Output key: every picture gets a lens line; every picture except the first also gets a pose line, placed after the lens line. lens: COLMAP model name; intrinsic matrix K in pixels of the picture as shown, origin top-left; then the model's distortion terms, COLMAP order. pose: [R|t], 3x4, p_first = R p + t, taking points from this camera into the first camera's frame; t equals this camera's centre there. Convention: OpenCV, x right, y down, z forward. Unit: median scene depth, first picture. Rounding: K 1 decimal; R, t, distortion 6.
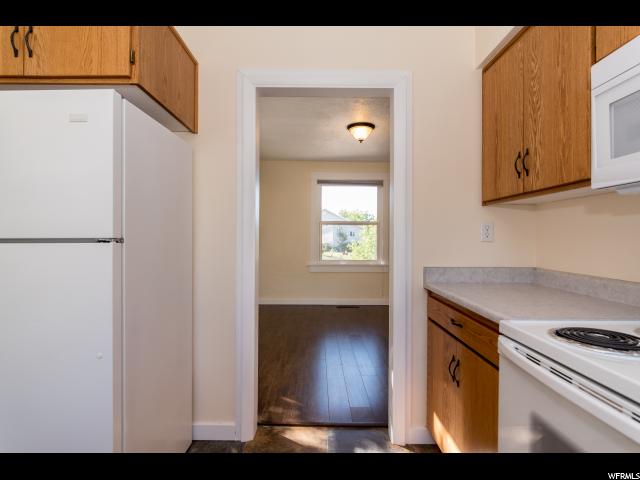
lens RADIAL K [[333.8, 0, 320.5], [0, 333.8, 240.1], [0, 0, 1]] dist [-0.006225, -0.000168]
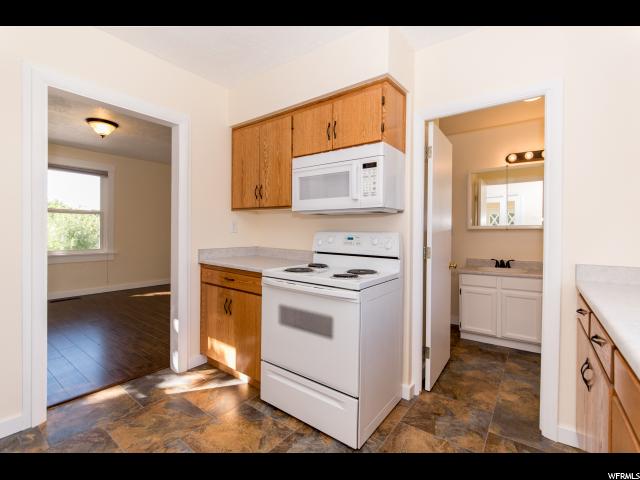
lens RADIAL K [[296.8, 0, 320.8], [0, 296.8, 235.0], [0, 0, 1]] dist [-0.000346, 0.000031]
pose [[0.598951, -0.009292, 0.800732, -0.536876], [-0.008650, 0.999799, 0.018072, -0.014782], [-0.800739, -0.017751, 0.598750, -0.308092]]
